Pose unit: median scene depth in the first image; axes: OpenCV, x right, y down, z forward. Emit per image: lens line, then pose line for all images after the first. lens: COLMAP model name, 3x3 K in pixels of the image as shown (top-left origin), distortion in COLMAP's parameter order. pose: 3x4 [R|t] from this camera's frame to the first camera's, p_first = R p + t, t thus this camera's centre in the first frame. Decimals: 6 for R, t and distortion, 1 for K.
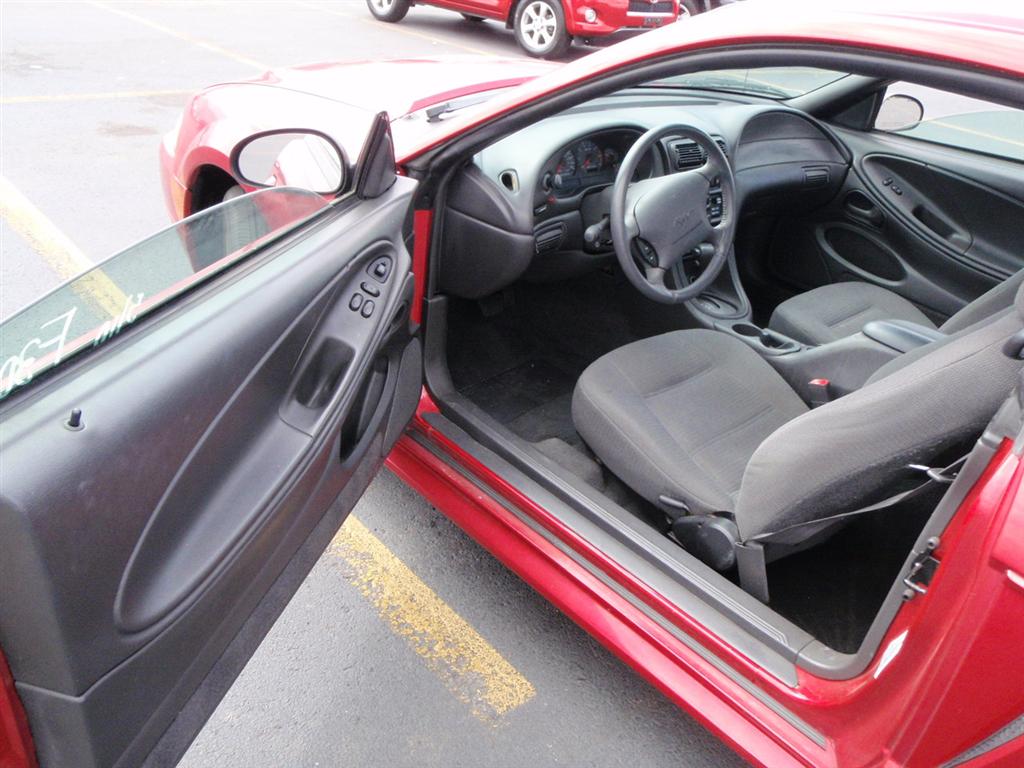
lens RADIAL K [[870.5, 0, 513.8], [0, 870.5, 363.4], [0, 0, 1]] dist [-0.077039, 0.107501]
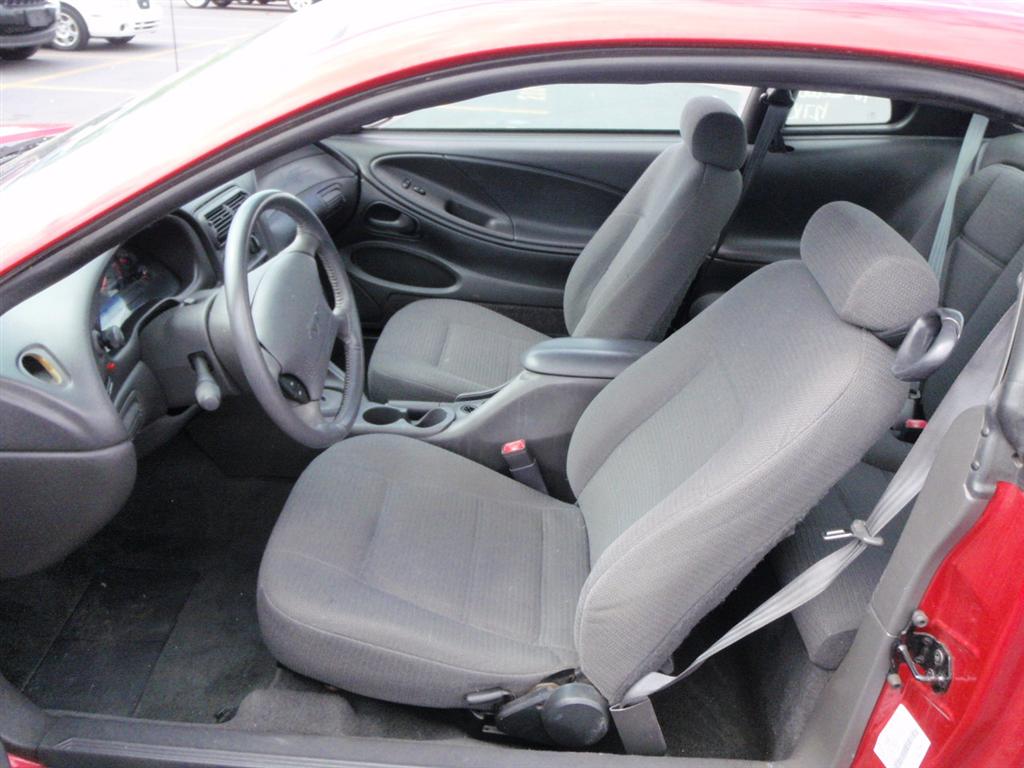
lens RADIAL K [[870.5, 0, 513.8], [0, 870.5, 363.4], [0, 0, 1]] dist [-0.077039, 0.107501]
pose [[0.702164, -0.371051, 0.607689, -0.110465], [0.361579, 0.921060, 0.144600, -0.156765], [-0.613372, 0.118195, 0.780900, 0.318764]]
